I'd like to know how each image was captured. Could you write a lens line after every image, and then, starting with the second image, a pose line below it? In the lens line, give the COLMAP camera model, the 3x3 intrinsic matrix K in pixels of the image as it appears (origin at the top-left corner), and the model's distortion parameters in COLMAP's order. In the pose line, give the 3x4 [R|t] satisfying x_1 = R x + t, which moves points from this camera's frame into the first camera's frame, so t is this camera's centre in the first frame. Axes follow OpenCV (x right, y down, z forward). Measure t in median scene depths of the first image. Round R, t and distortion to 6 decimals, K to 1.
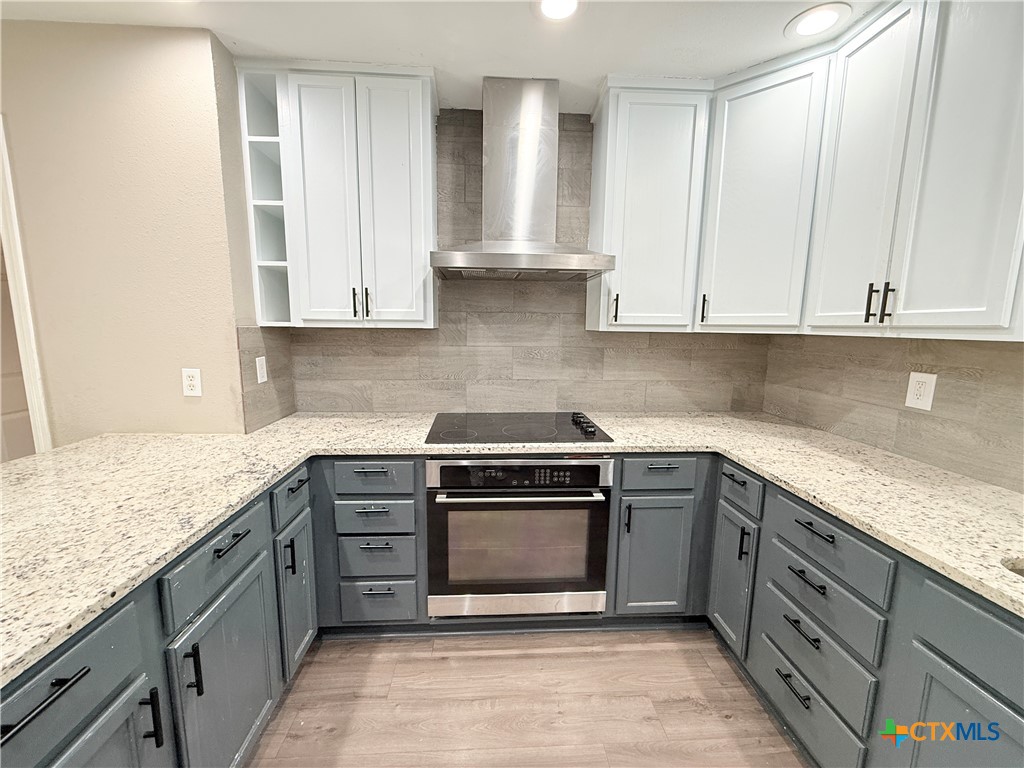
lens RADIAL K [[407.3, 0, 512.0], [0, 407.3, 384.0], [0, 0, 1]] dist [-0.000680, -0.000084]
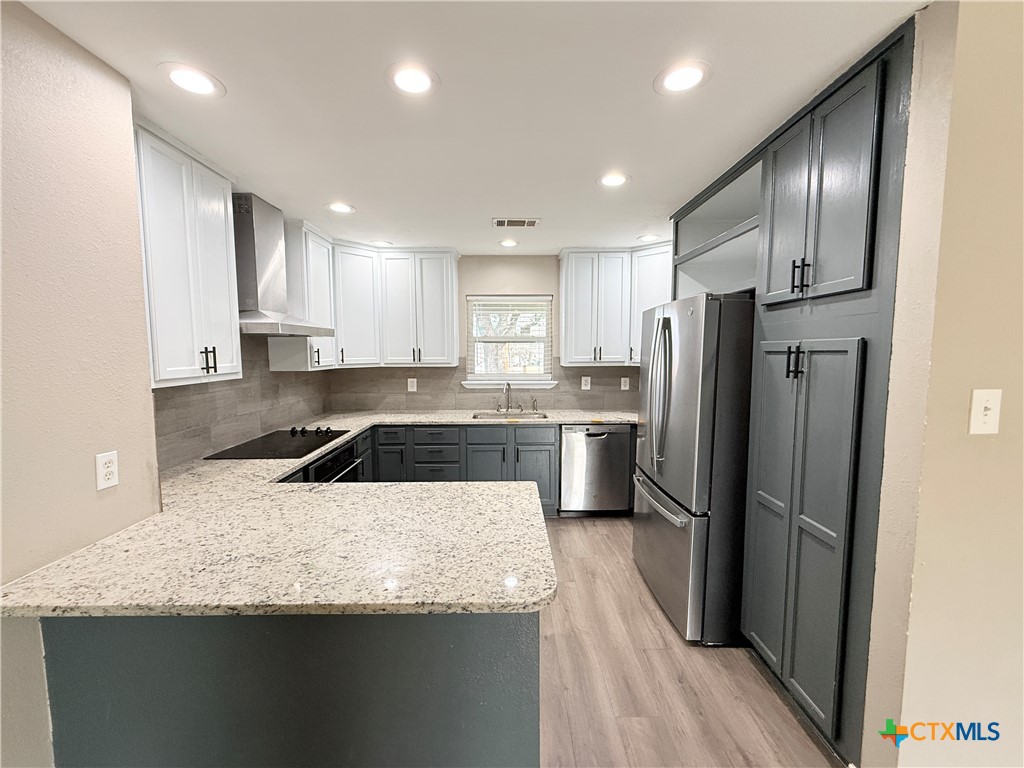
lens RADIAL K [[407.3, 0, 512.0], [0, 407.3, 384.0], [0, 0, 1]] dist [-0.000680, -0.000084]
pose [[0.043043, -0.097739, 0.994281, -1.525781], [0.147470, 0.984923, 0.090435, -0.123954], [-0.988130, 0.142734, 0.056808, 0.159418]]
